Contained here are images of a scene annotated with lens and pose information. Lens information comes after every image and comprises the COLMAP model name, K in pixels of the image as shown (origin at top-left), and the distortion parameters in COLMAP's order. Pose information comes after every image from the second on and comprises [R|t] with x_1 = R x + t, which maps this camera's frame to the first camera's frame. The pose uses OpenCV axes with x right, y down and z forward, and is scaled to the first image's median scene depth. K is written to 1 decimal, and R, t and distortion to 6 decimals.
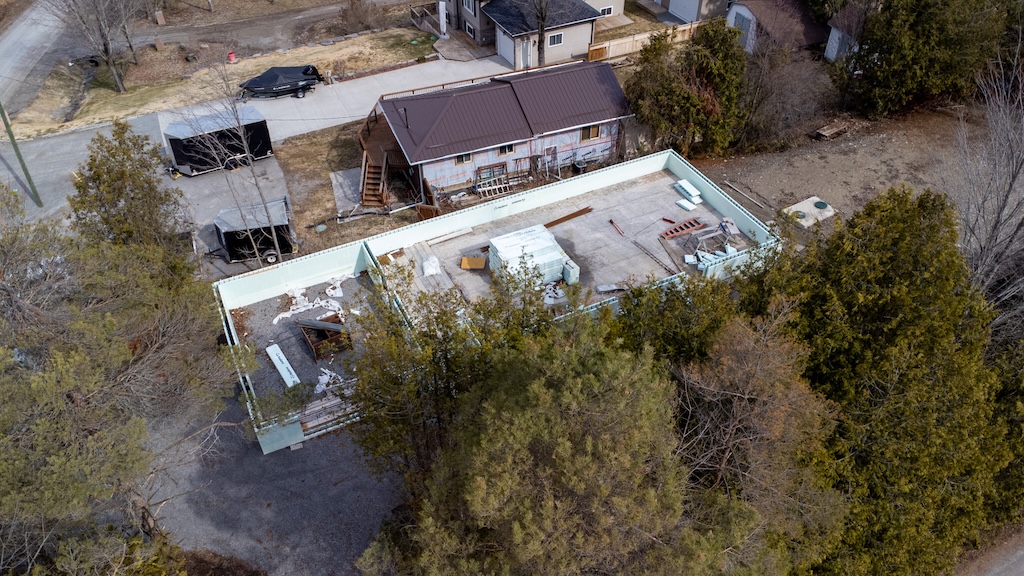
lens RADIAL K [[736.3, 0, 512.9], [0, 736.3, 302.2], [0, 0, 1]] dist [0.006622, 0.000627]
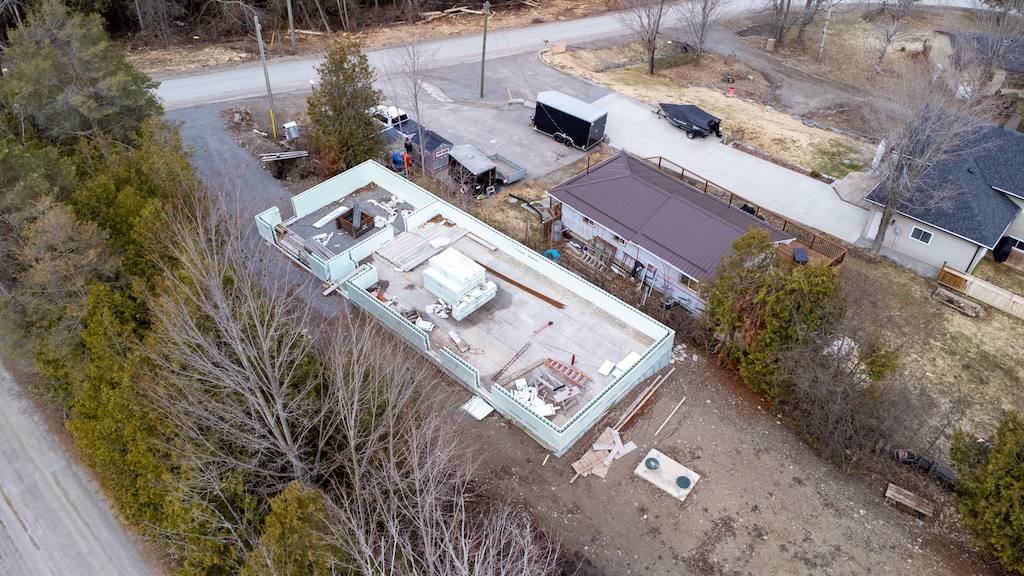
lens RADIAL K [[736.3, 0, 512.9], [0, 736.3, 302.2], [0, 0, 1]] dist [0.006622, 0.000627]
pose [[0.353626, 0.632075, -0.689514, 0.755769], [-0.641427, 0.700393, 0.313083, -0.391317], [0.680823, 0.331559, 0.653107, 0.240059]]
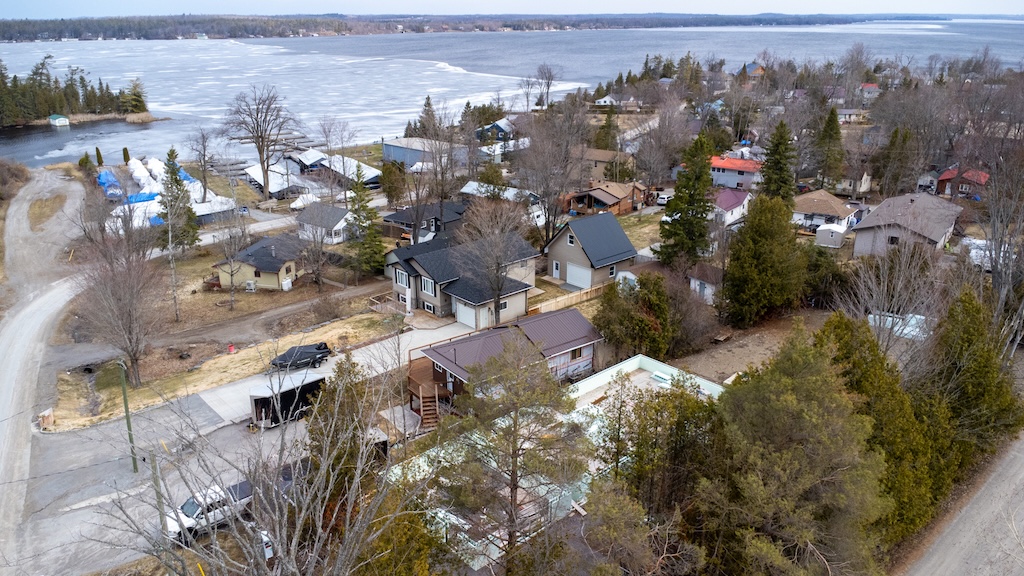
lens RADIAL K [[741.8, 0, 512.4], [0, 741.8, 292.2], [0, 0, 1]] dist [0.031407, -0.053113]
pose [[0.960812, -0.091366, 0.261710, -0.401128], [0.186932, 0.910703, -0.368342, 0.174945], [-0.204686, 0.402829, 0.892094, -0.312834]]
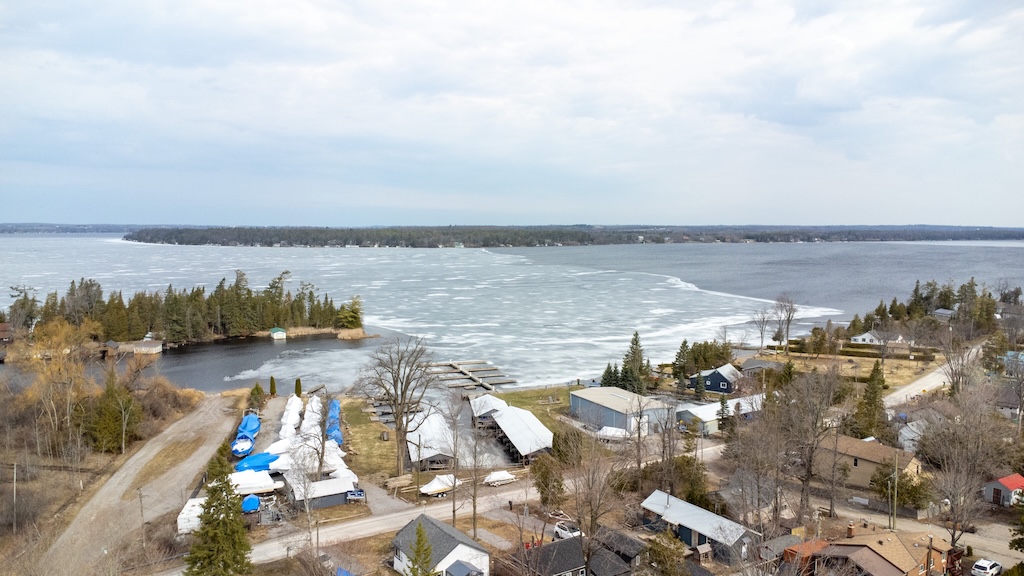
lens RADIAL K [[741.8, 0, 512.4], [0, 741.8, 292.2], [0, 0, 1]] dist [0.031407, -0.053113]
pose [[0.999300, 0.012152, -0.035395, -0.002400], [-0.031482, 0.784322, -0.619555, -0.656169], [0.020232, 0.620235, 0.784155, 0.372419]]
